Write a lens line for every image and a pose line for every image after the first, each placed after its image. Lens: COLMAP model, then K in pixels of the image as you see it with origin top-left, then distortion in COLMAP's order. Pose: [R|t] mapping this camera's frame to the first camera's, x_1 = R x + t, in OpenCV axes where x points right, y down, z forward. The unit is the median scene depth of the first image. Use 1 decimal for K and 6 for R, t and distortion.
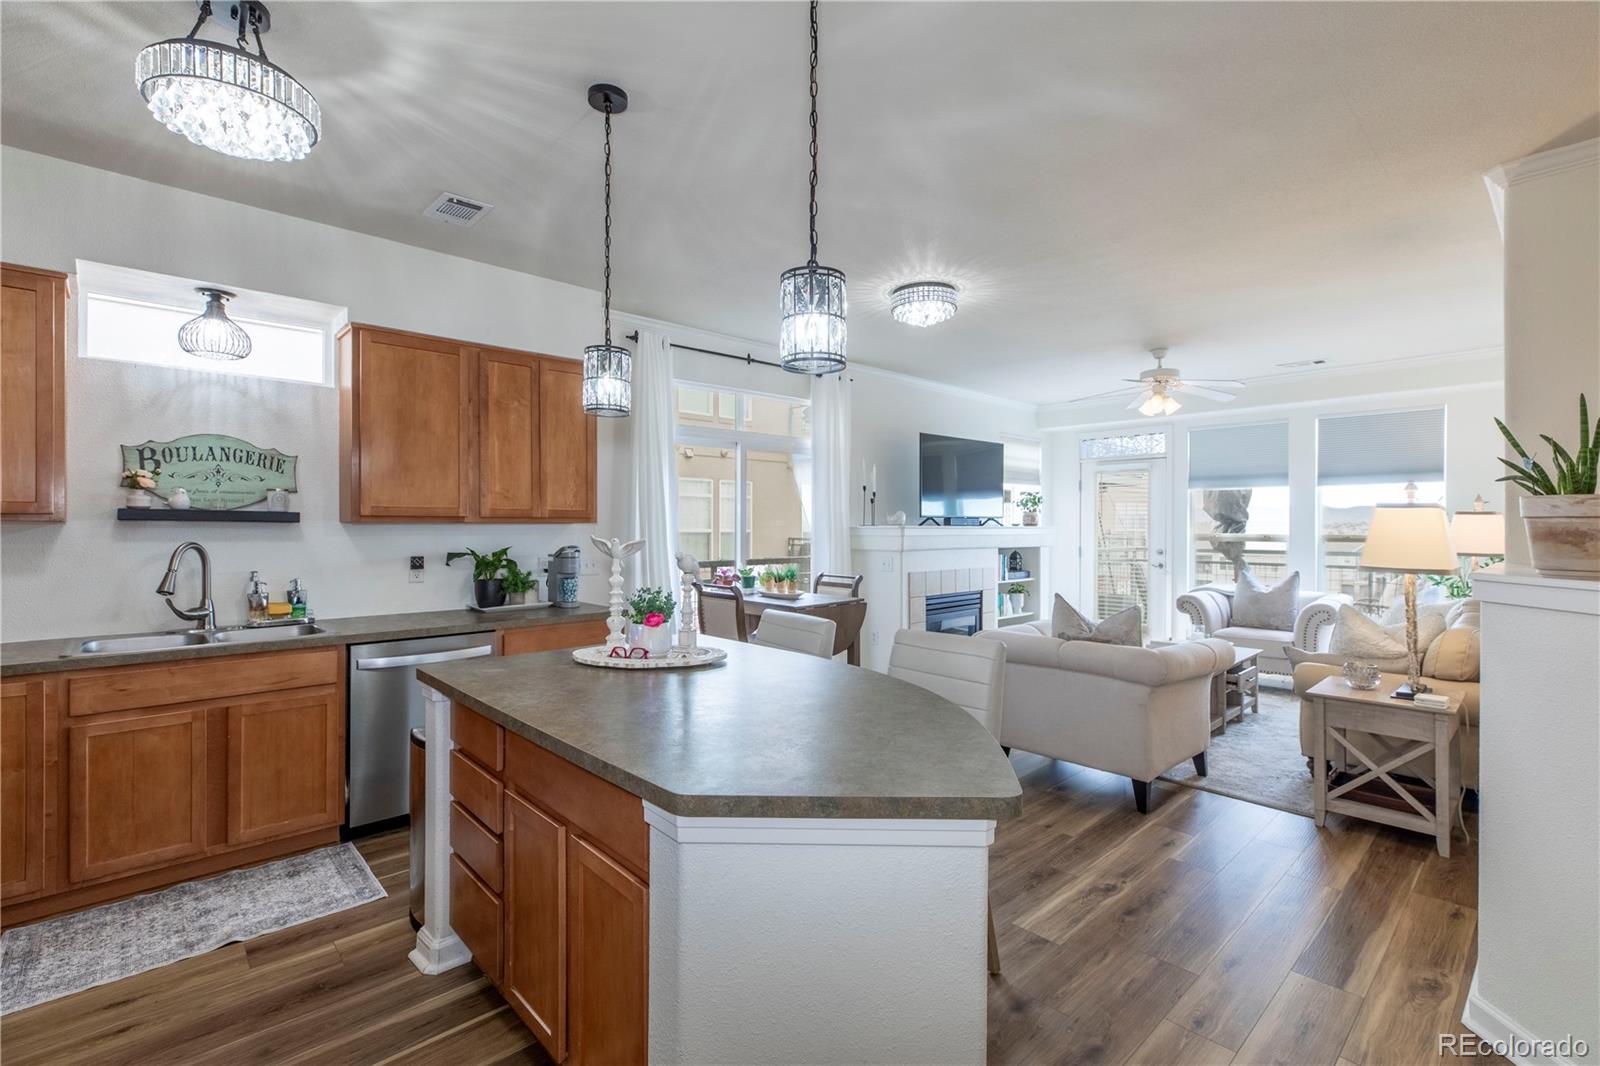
lens RADIAL K [[732.1, 0, 800.0], [0, 732.1, 533.0], [0, 0, 1]] dist [0.001078, -0.000656]
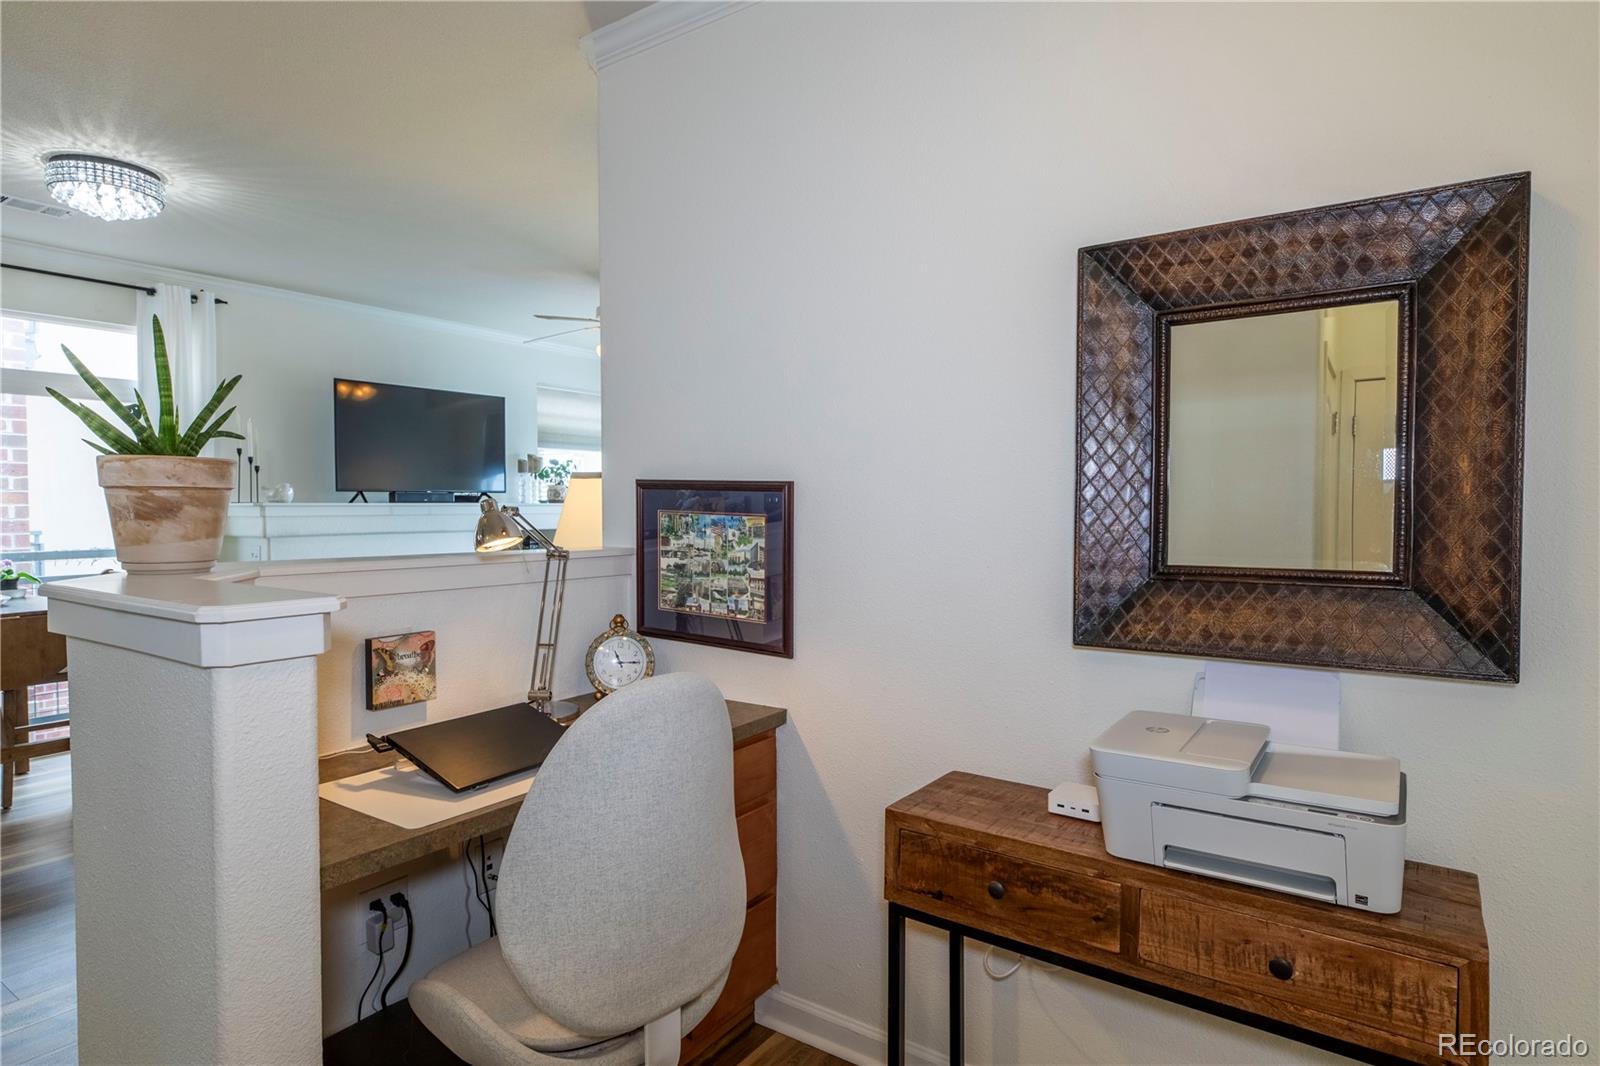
lens RADIAL K [[884.1, 0, 800.0], [0, 884.1, 533.0], [0, 0, 1]] dist [0.003082, 0.000977]
pose [[0.977705, -0.005446, 0.209912, 0.692886], [-0.000201, 0.999639, 0.026872, -0.005528], [-0.209983, -0.026315, 0.977351, 0.024721]]
